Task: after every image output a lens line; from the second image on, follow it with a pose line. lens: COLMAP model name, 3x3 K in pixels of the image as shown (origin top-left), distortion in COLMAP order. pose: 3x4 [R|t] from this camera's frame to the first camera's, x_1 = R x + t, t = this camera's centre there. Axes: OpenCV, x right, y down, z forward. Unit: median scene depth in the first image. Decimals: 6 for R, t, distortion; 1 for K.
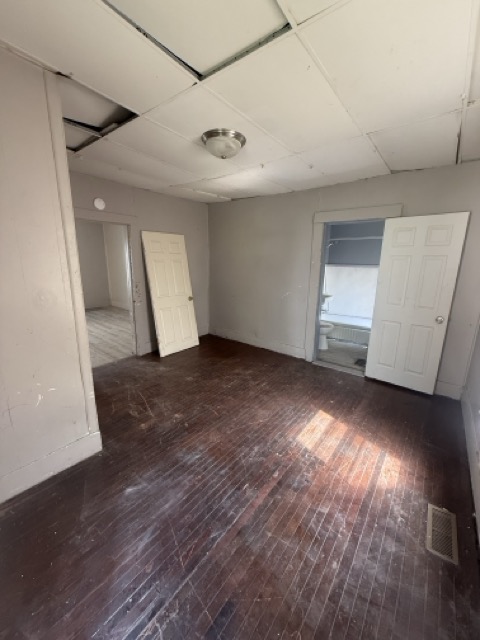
lens RADIAL K [[253.6, 0, 242.9], [0, 253.6, 318.5], [0, 0, 1]] dist [-0.030857, 0.002132]
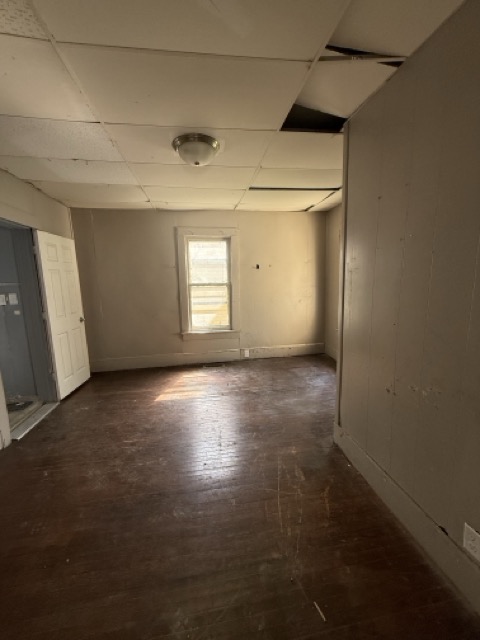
lens RADIAL K [[253.6, 0, 240.6], [0, 253.6, 319.6], [0, 0, 1]] dist [-0.030857, 0.002132]
pose [[-0.735214, -0.114249, 0.668137, -0.804631], [0.157430, 0.929959, 0.332254, -0.344739], [-0.659300, 0.349463, -0.665732, 1.552901]]
